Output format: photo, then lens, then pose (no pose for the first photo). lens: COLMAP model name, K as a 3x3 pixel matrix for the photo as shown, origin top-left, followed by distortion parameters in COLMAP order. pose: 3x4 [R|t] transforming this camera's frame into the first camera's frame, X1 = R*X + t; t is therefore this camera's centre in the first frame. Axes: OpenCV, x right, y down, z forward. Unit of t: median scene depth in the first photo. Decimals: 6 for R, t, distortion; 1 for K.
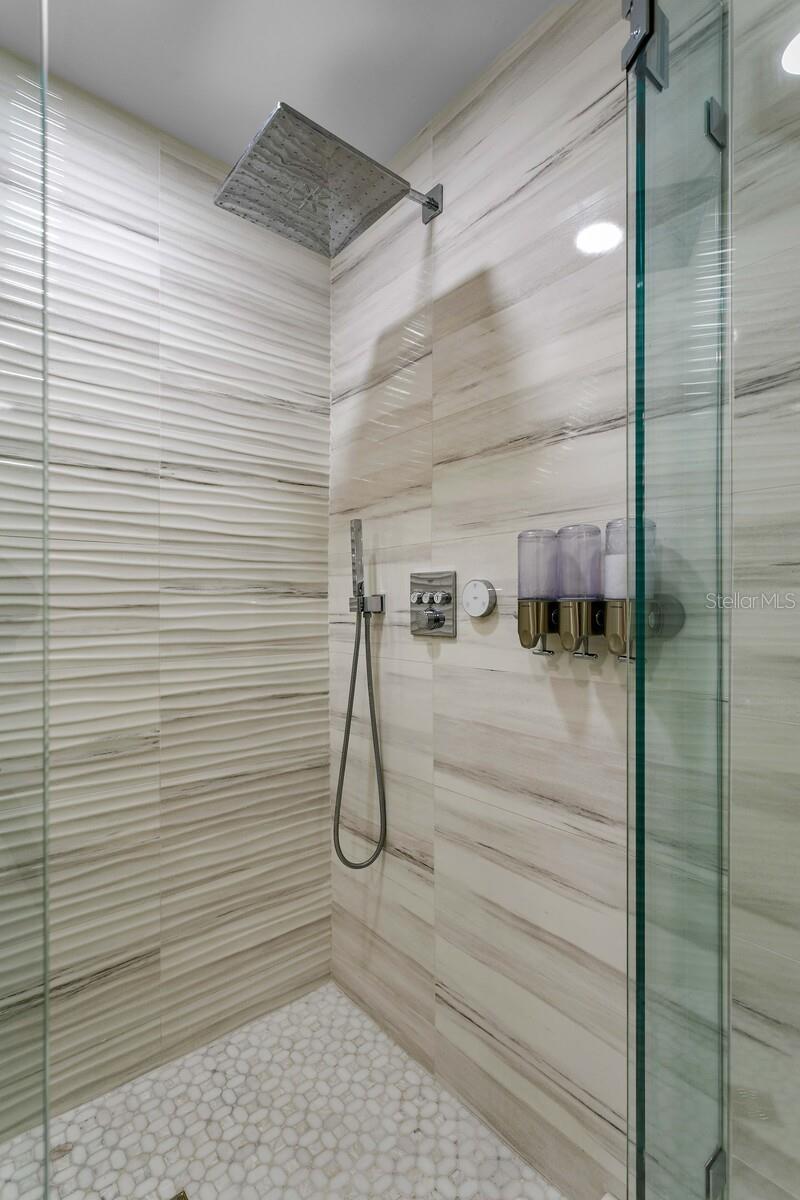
lens RADIAL K [[569.7, 0, 409.8], [0, 569.7, 604.2], [0, 0, 1]] dist [-0.001197, 0.005682]
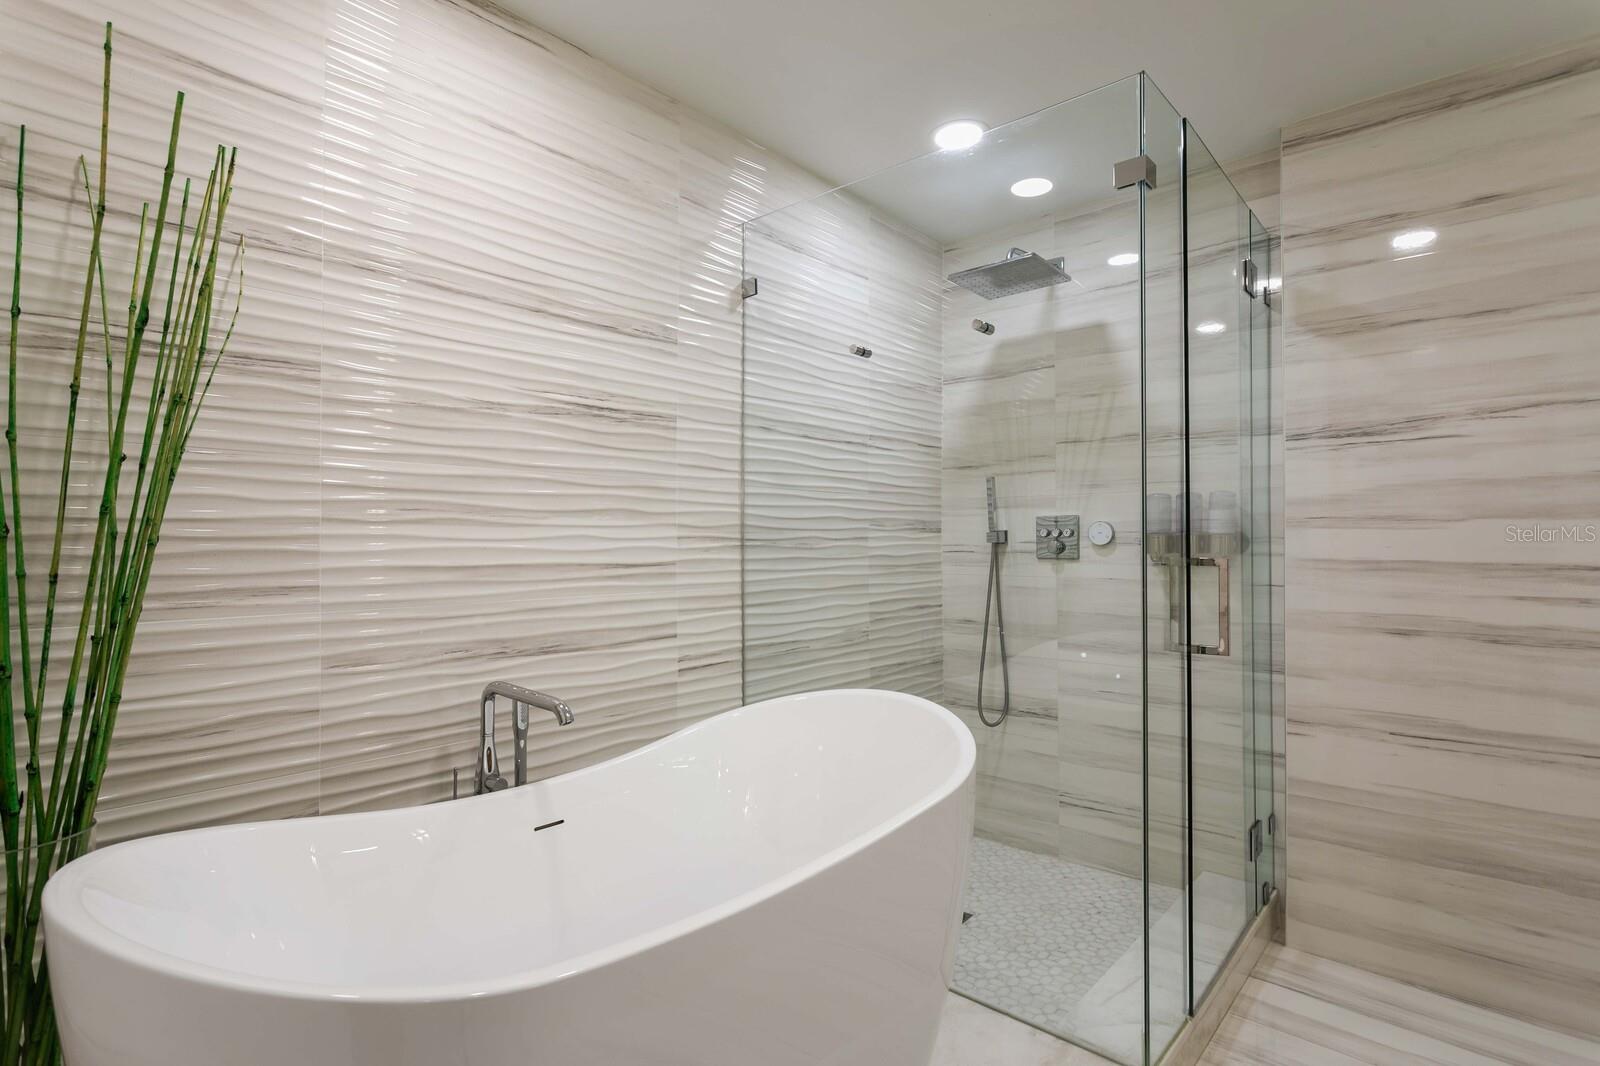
lens RADIAL K [[787.5, 0, 786.3], [0, 787.5, 530.9], [0, 0, 1]] dist [-0.005791, 0.003493]
pose [[0.989366, 0.001953, 0.145434, -0.917940], [-0.000102, 0.999919, -0.012736, 0.009777], [-0.145447, 0.012586, 0.989286, -0.883510]]
